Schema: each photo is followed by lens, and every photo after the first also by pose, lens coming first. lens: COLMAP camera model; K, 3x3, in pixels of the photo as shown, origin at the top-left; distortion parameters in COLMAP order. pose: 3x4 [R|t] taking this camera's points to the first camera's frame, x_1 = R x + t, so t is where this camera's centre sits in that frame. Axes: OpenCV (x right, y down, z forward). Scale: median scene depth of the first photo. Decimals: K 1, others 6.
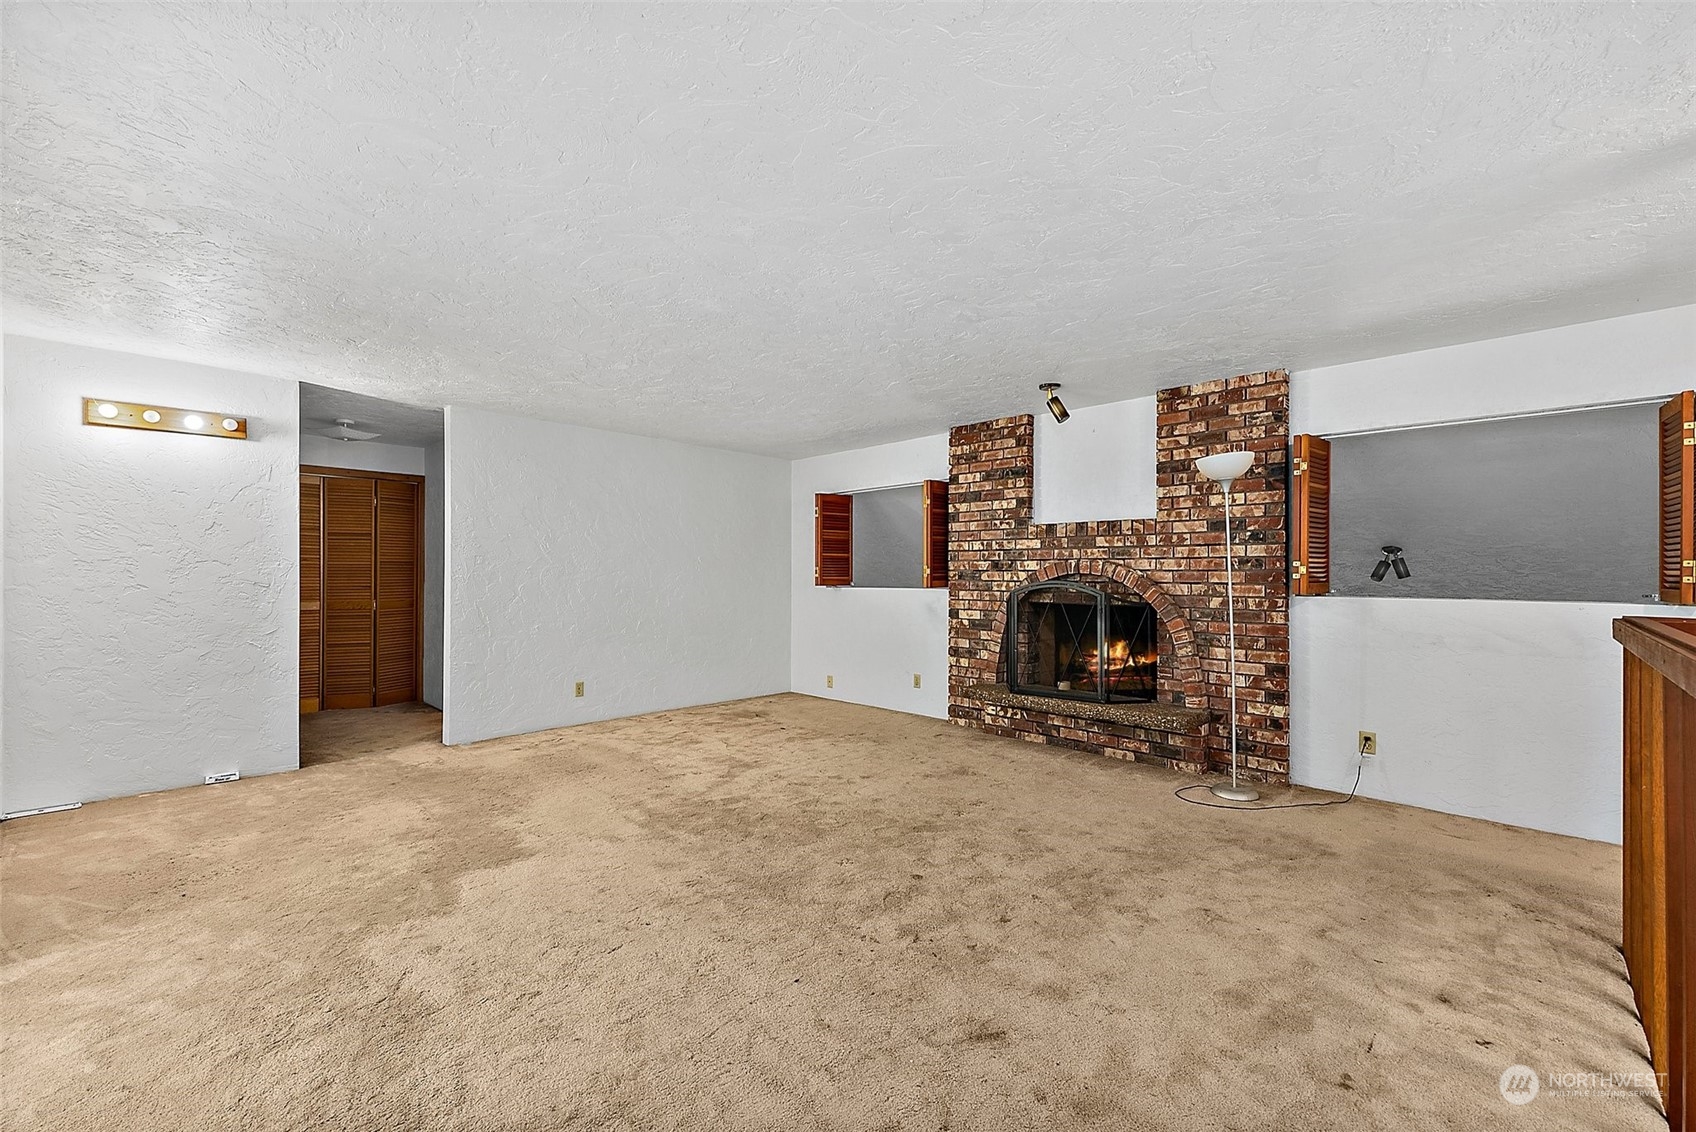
lens RADIAL K [[687.9, 0, 865.5], [0, 687.9, 566.8], [0, 0, 1]] dist [0.004430, -0.000225]
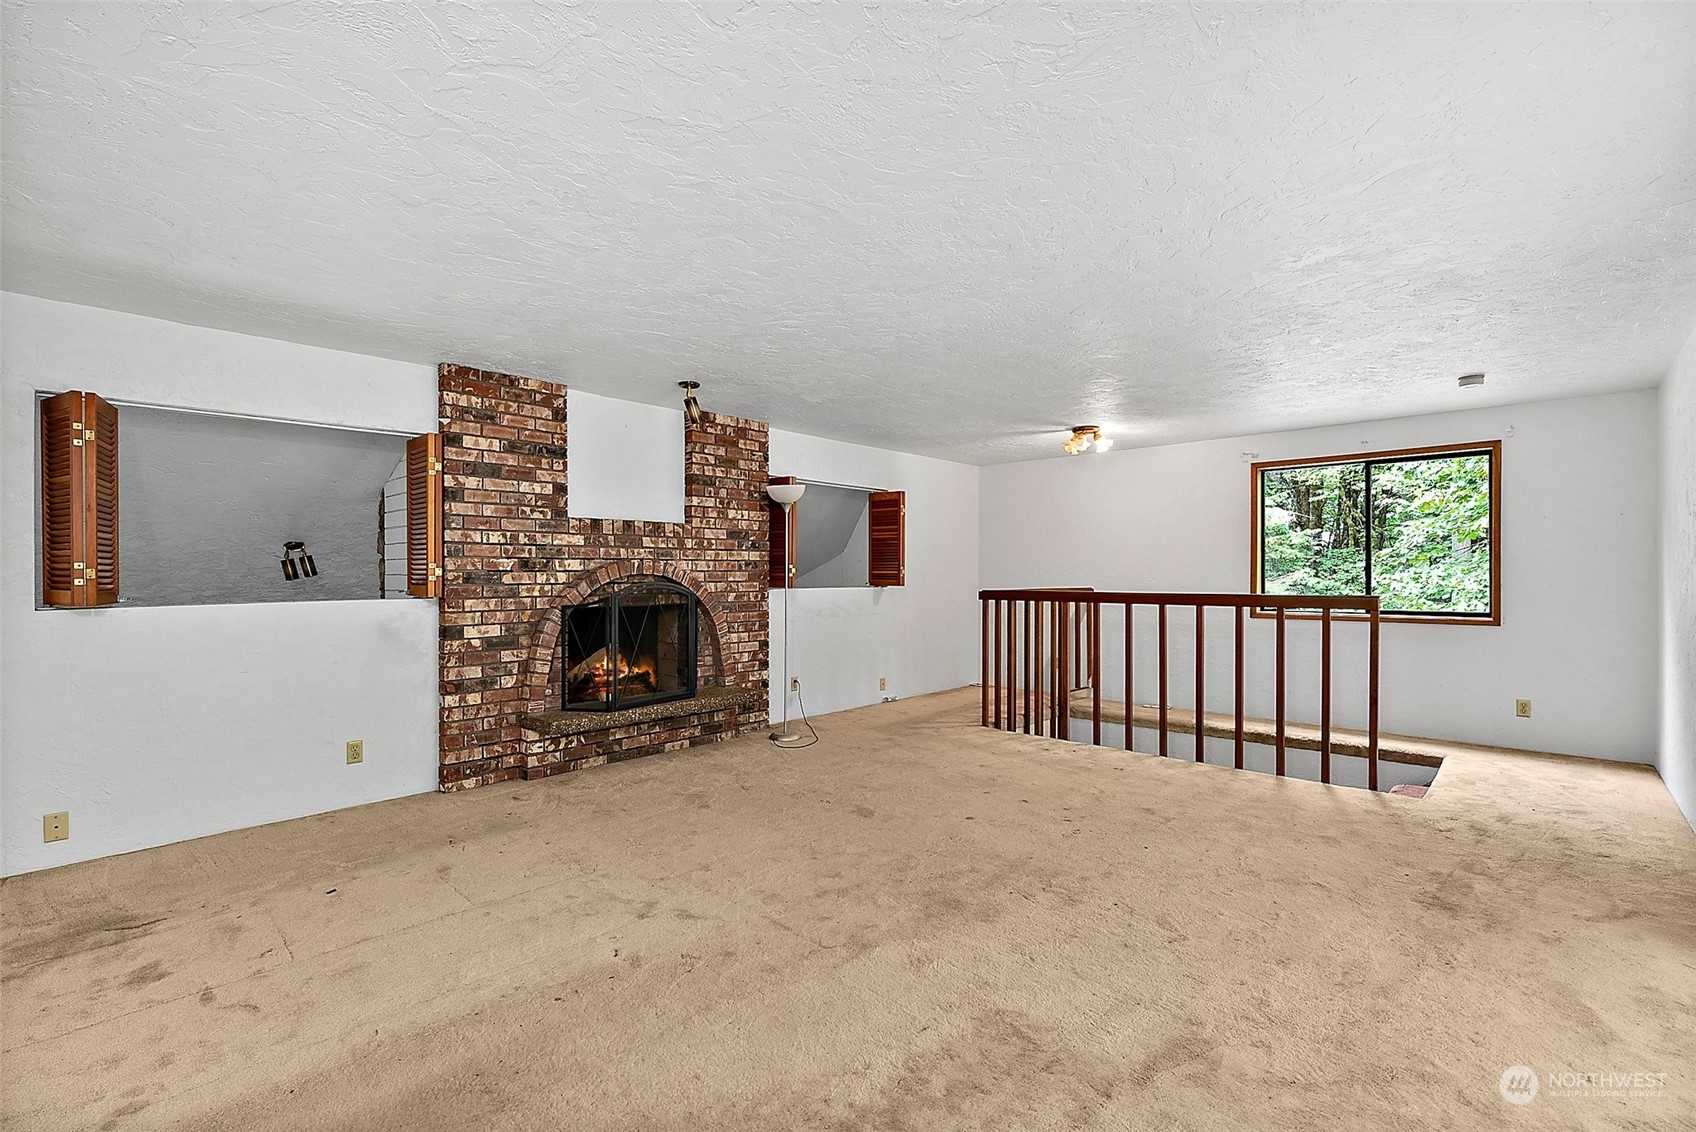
lens RADIAL K [[728.3, 0, 854.5], [0, 728.3, 574.3], [0, 0, 1]] dist [-0.008004, 0.000228]
pose [[0.002764, -0.004192, 0.999987, -0.678536], [-0.005855, 0.999974, 0.004208, 0.003754], [-0.999979, -0.005866, 0.002740, 0.665257]]
